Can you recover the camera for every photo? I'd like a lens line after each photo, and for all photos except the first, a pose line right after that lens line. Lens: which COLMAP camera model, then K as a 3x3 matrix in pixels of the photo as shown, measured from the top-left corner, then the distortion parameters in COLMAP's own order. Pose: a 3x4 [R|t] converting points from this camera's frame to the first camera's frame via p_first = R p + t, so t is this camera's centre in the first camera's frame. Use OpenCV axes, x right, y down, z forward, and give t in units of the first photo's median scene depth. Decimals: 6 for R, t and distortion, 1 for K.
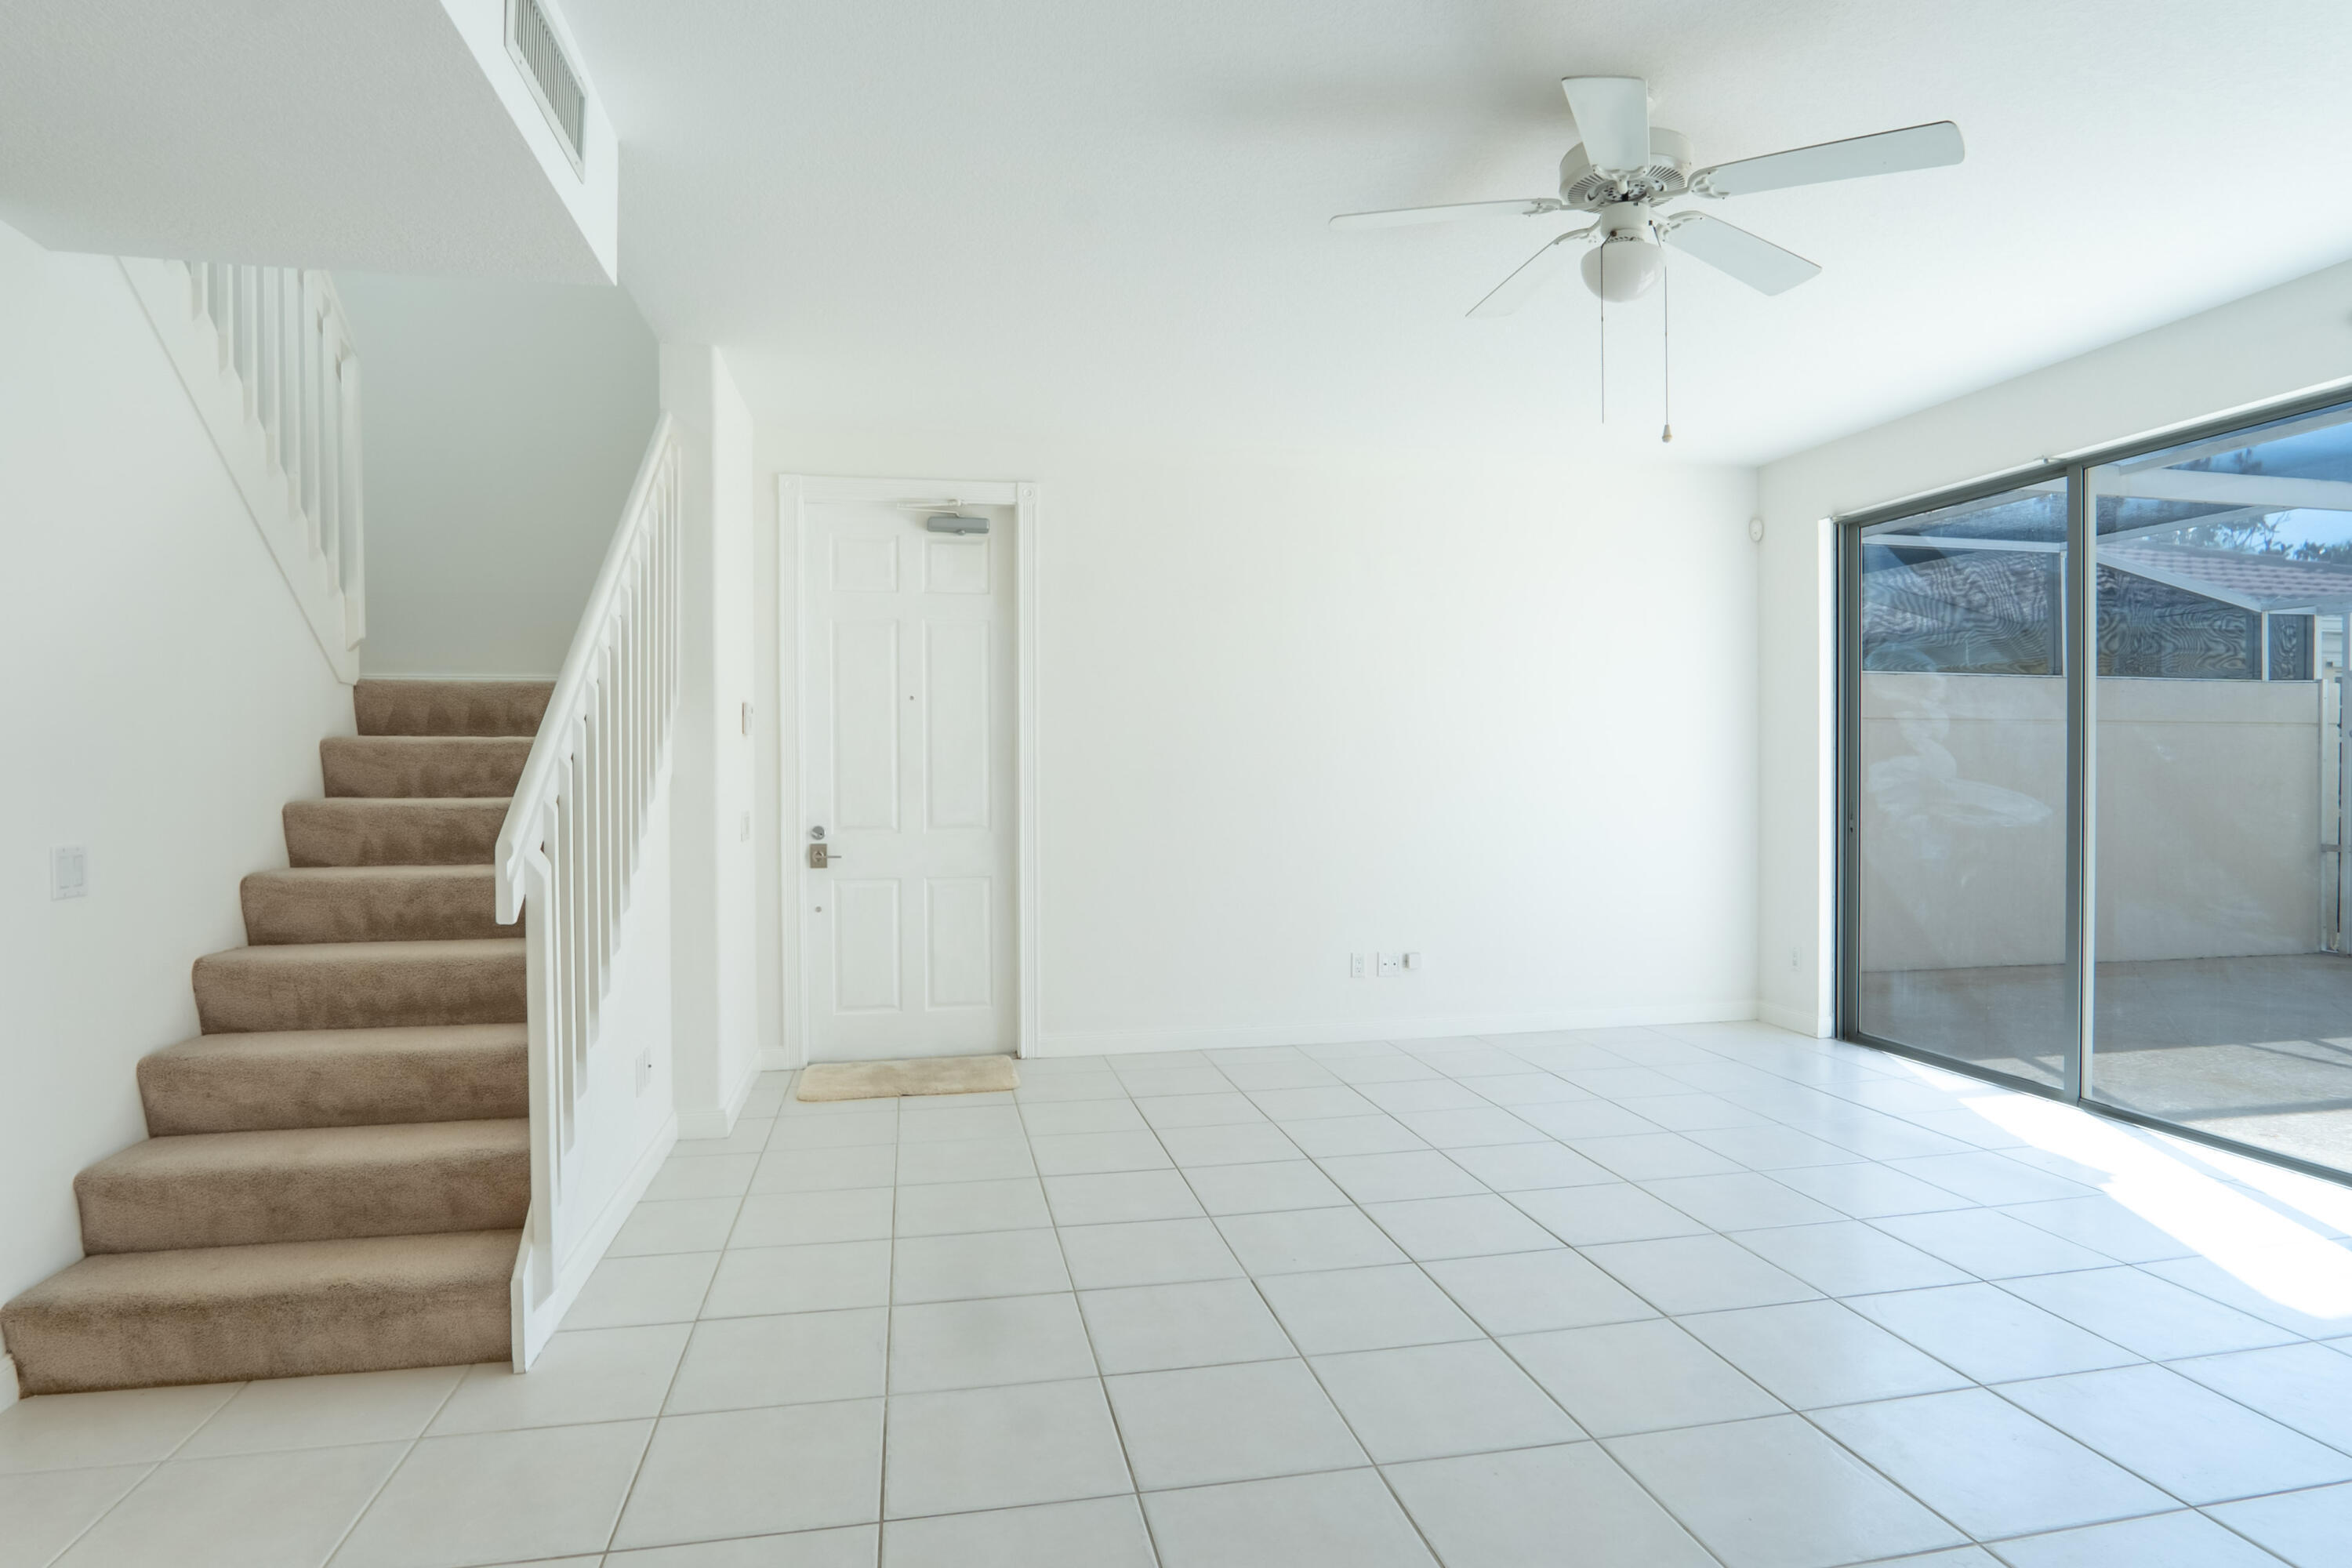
lens RADIAL K [[1254.5, 0, 1162.5], [0, 1254.5, 784.2], [0, 0, 1]] dist [-0.028164, -0.000448]
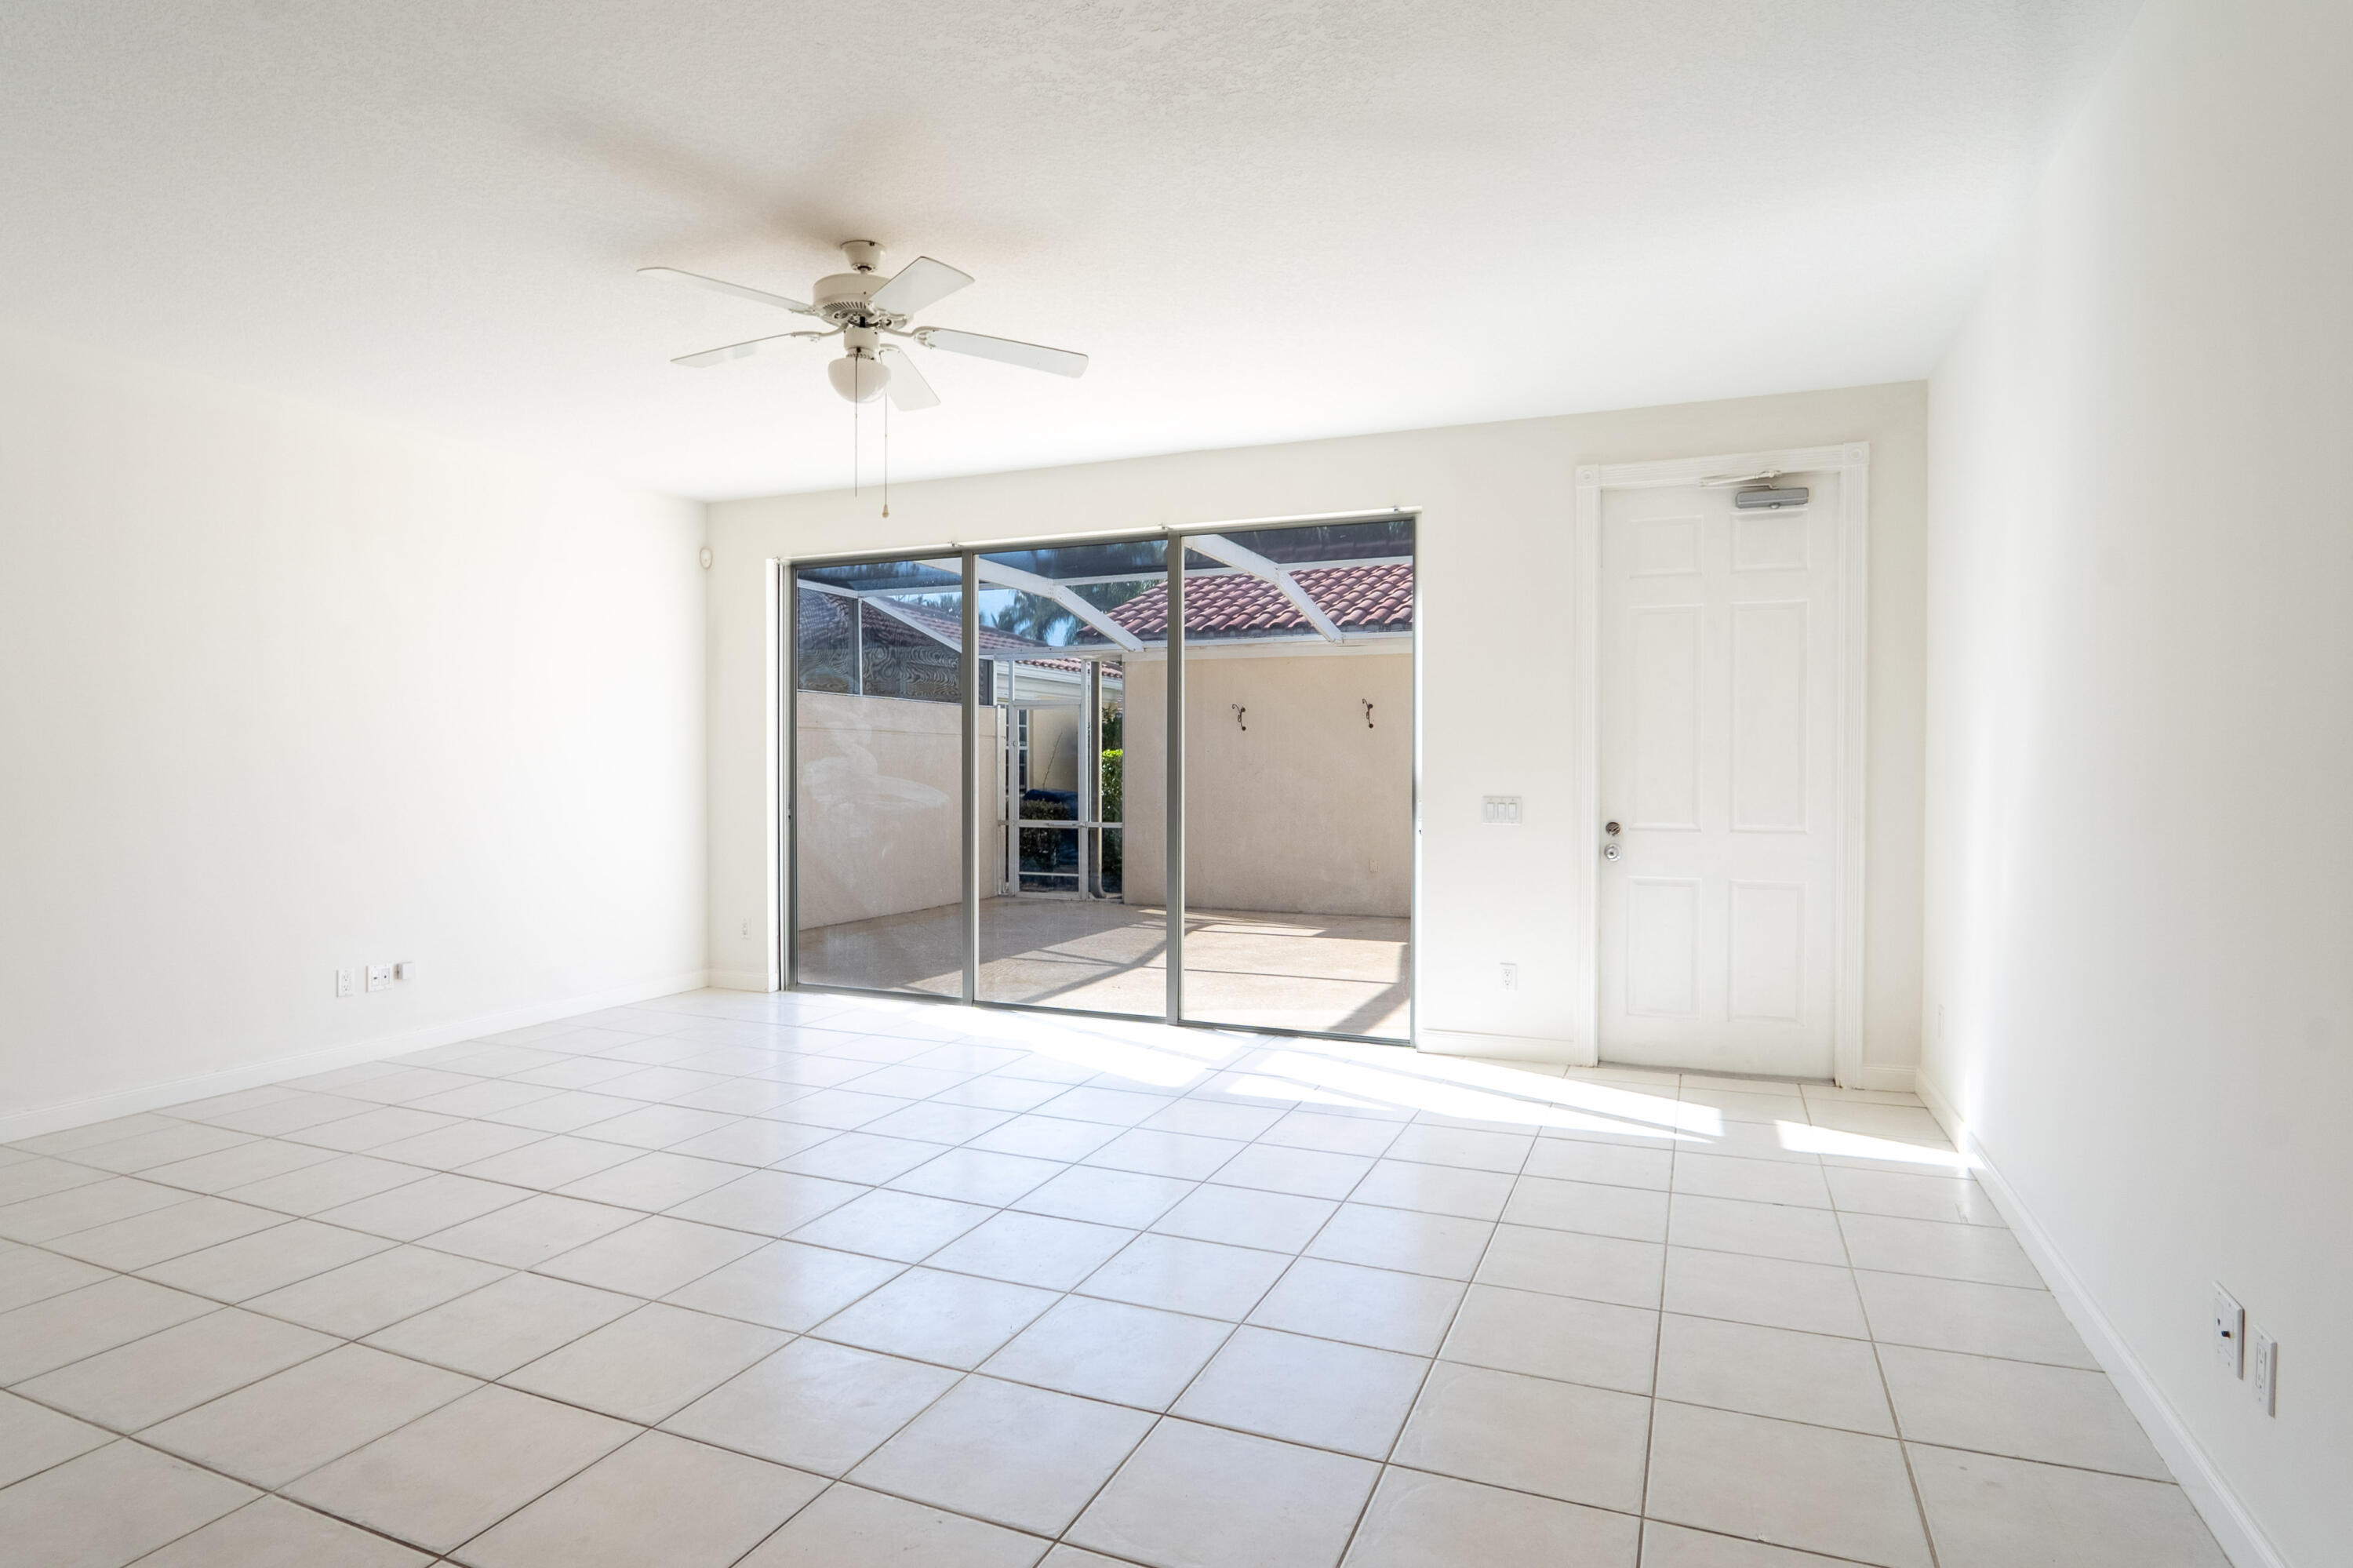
lens RADIAL K [[1255.1, 0, 1166.4], [0, 1255.1, 787.5], [0, 0, 1]] dist [-0.028164, -0.000448]
pose [[0.565489, -0.011602, 0.824674, -0.257939], [0.008813, 0.999929, 0.008025, 0.001051], [-0.824708, 0.002730, 0.565551, 0.003283]]
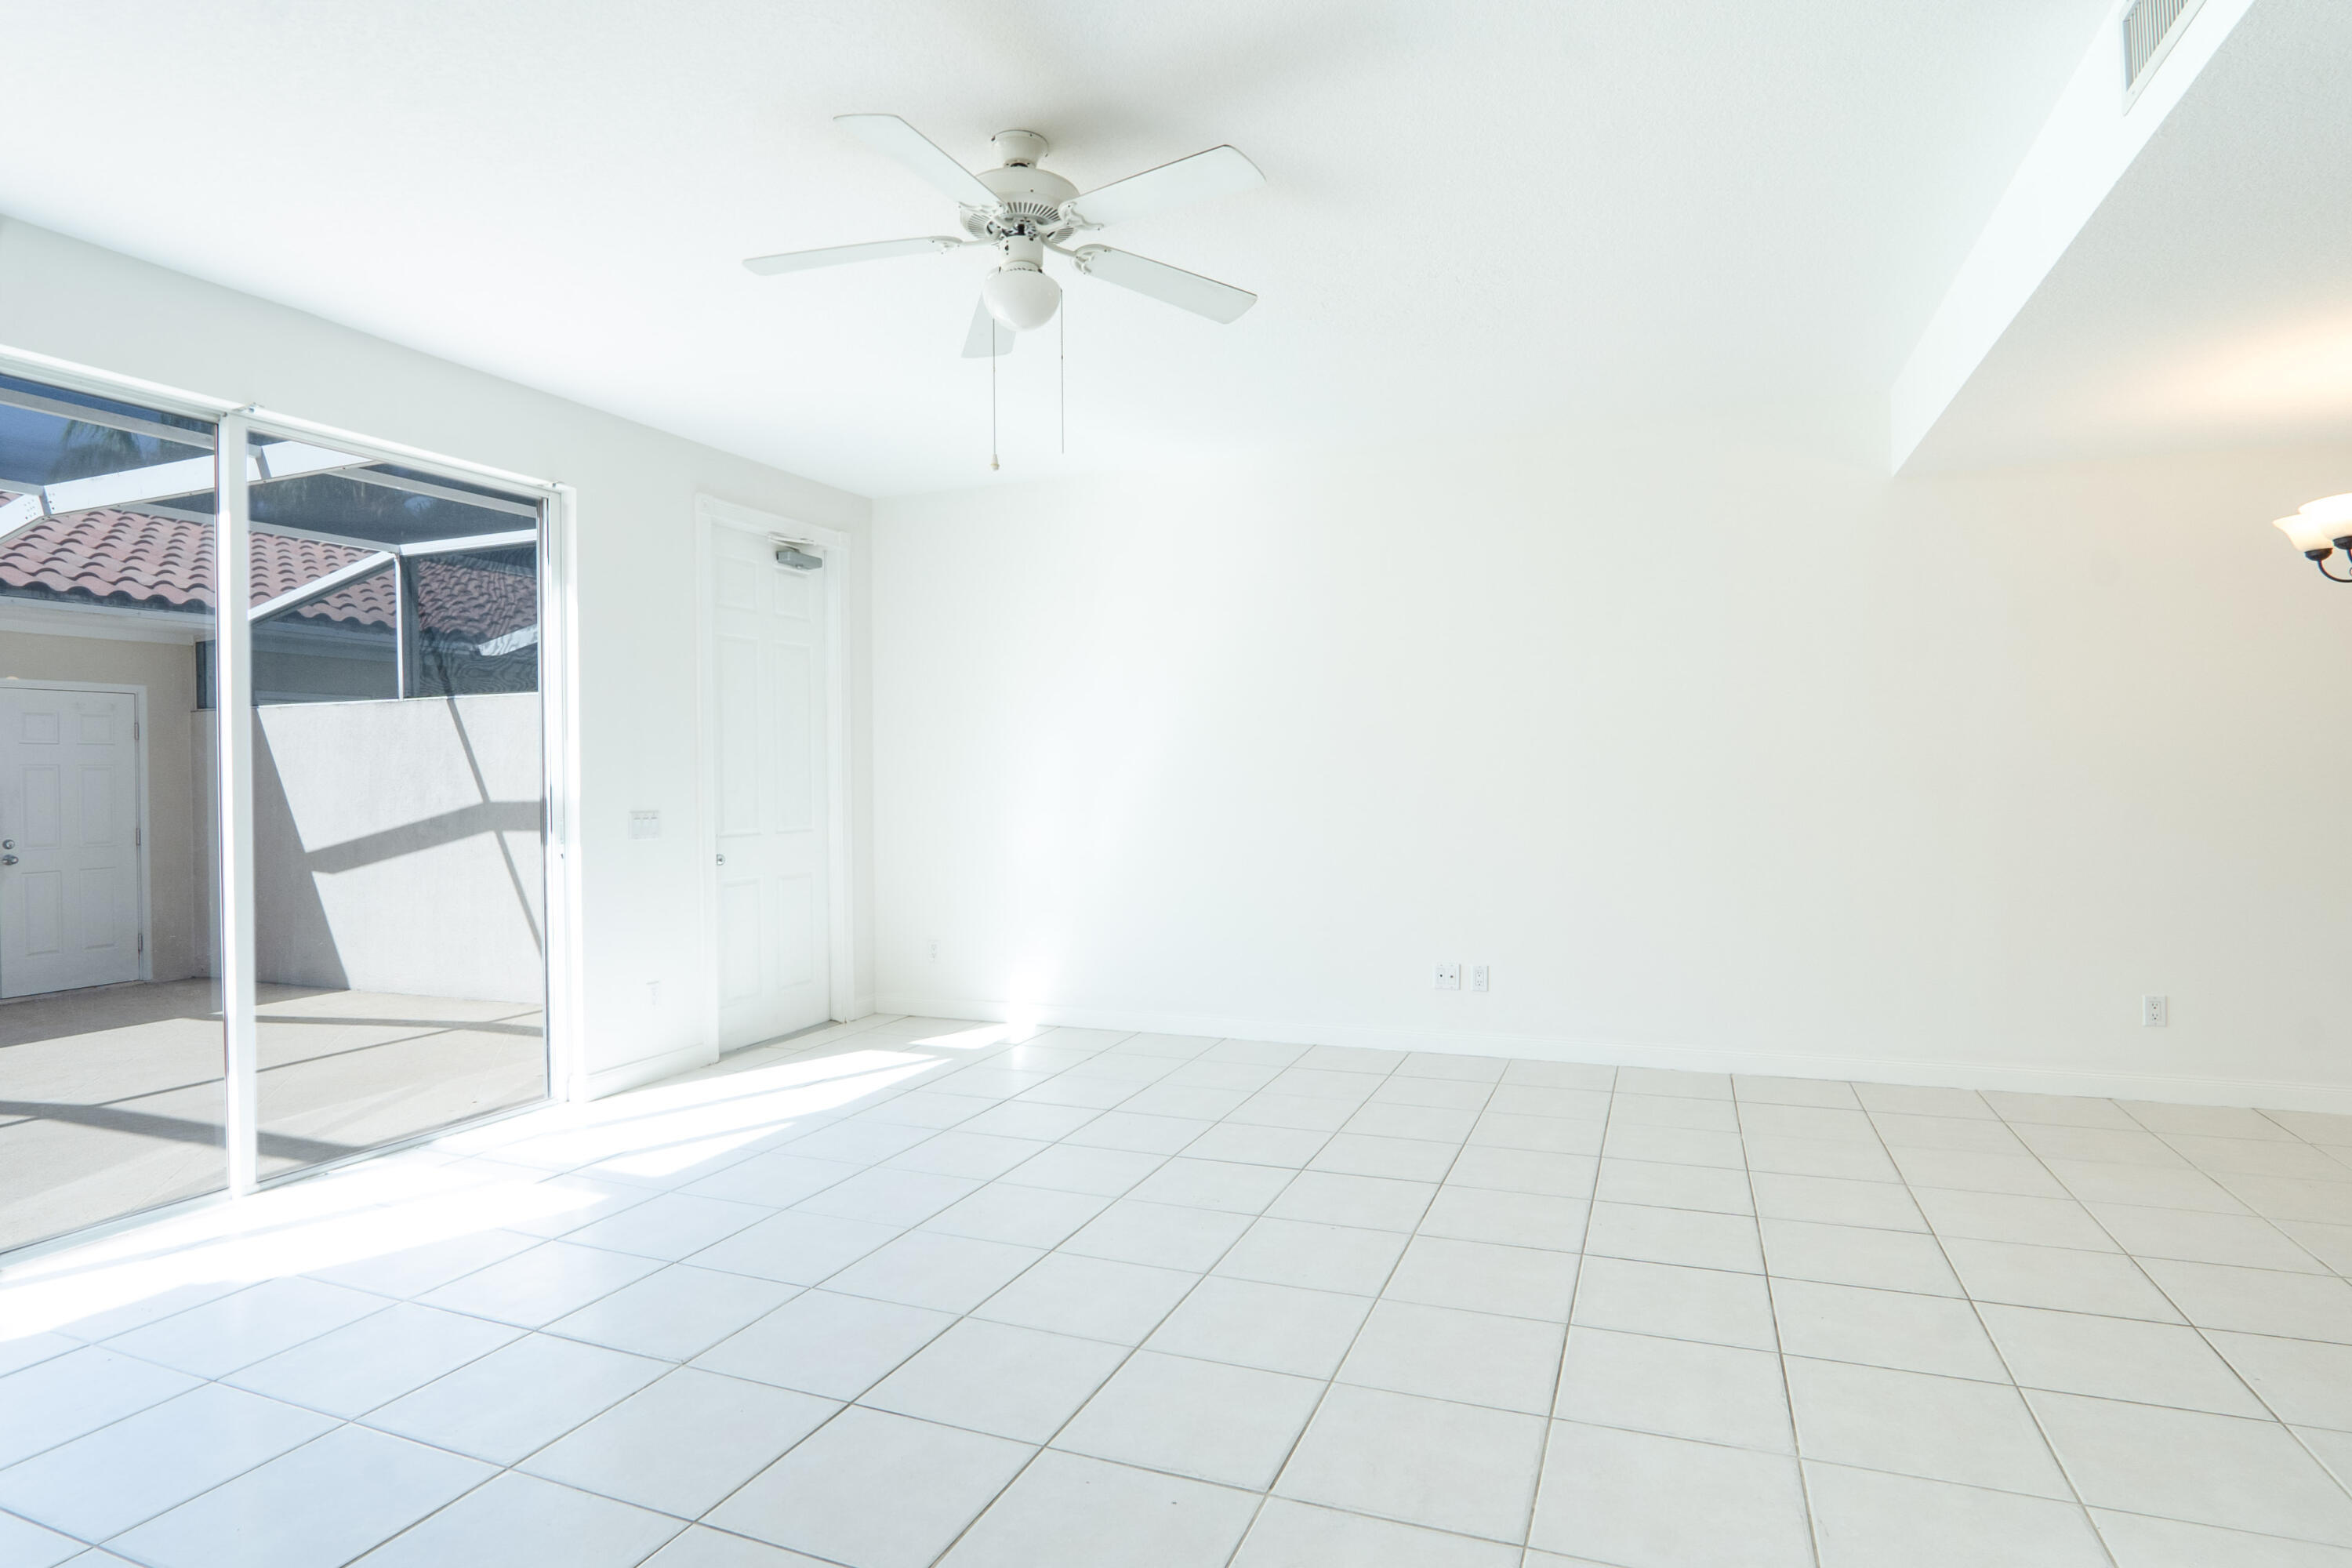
lens RADIAL K [[1254.5, 0, 1173.0], [0, 1254.5, 789.0], [0, 0, 1]] dist [-0.028164, -0.000448]
pose [[-0.838321, 0.004903, 0.545155, -0.152176], [0.020048, 0.999560, 0.021840, -0.010743], [-0.544808, 0.029238, -0.838051, 0.905602]]
